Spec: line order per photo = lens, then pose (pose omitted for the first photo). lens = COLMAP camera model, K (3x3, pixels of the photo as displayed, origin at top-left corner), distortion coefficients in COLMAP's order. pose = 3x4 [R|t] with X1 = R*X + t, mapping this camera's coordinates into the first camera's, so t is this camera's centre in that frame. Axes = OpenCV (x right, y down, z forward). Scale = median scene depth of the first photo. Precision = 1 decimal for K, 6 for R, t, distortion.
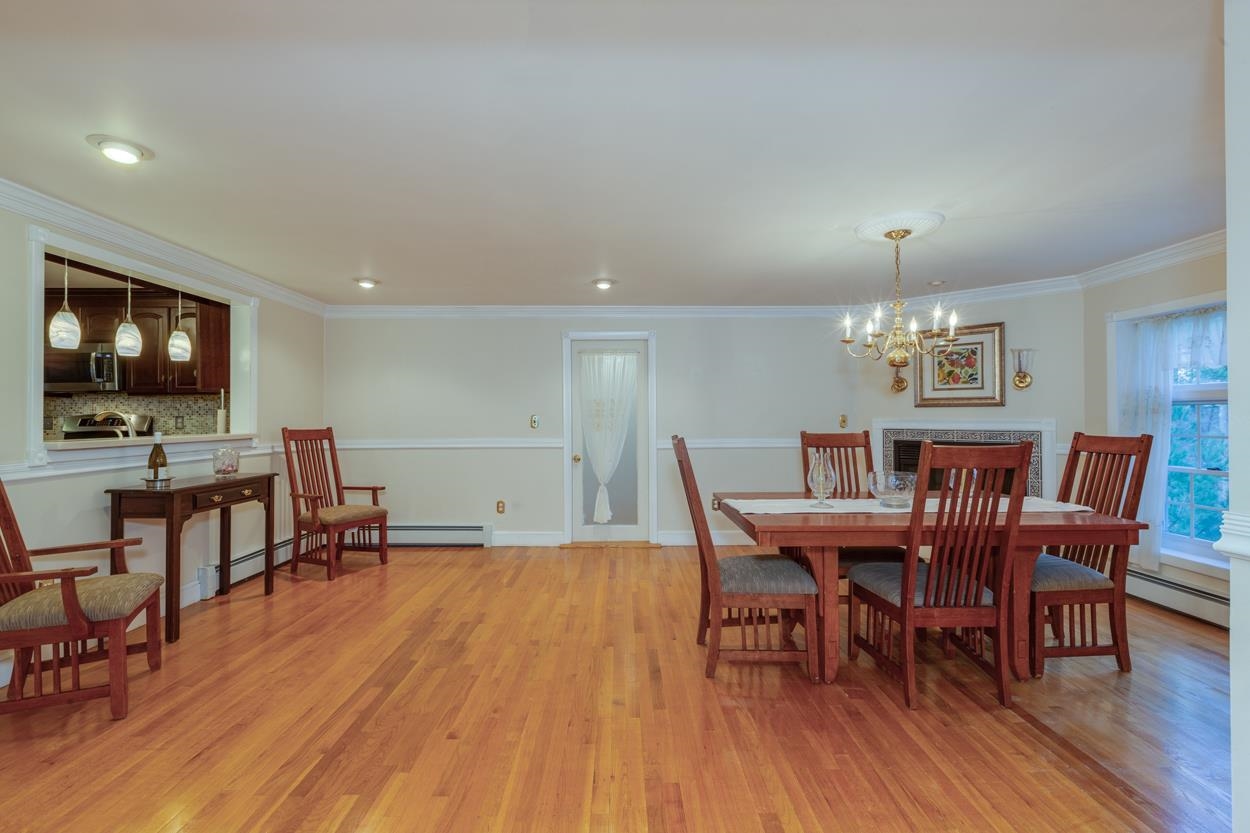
lens RADIAL K [[560.2, 0, 624.6], [0, 560.2, 417.2], [0, 0, 1]] dist [-0.000007, 0.000118]
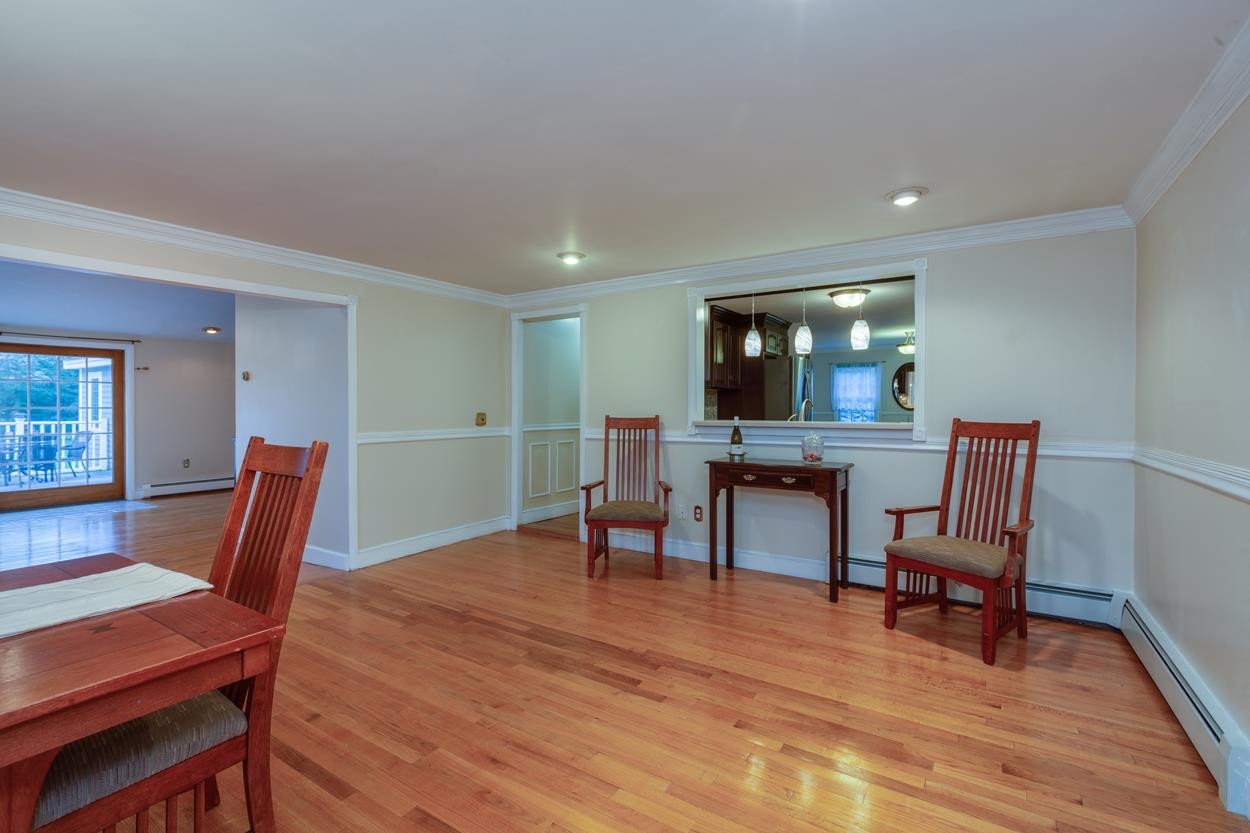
lens RADIAL K [[559.6, 0, 627.0], [0, 559.6, 412.2], [0, 0, 1]] dist [0.000278, -0.000093]
pose [[-0.551669, 0.010558, -0.833996, 0.358658], [0.001916, 0.999933, 0.011392, 0.000807], [0.834061, 0.004687, -0.551653, 1.492358]]
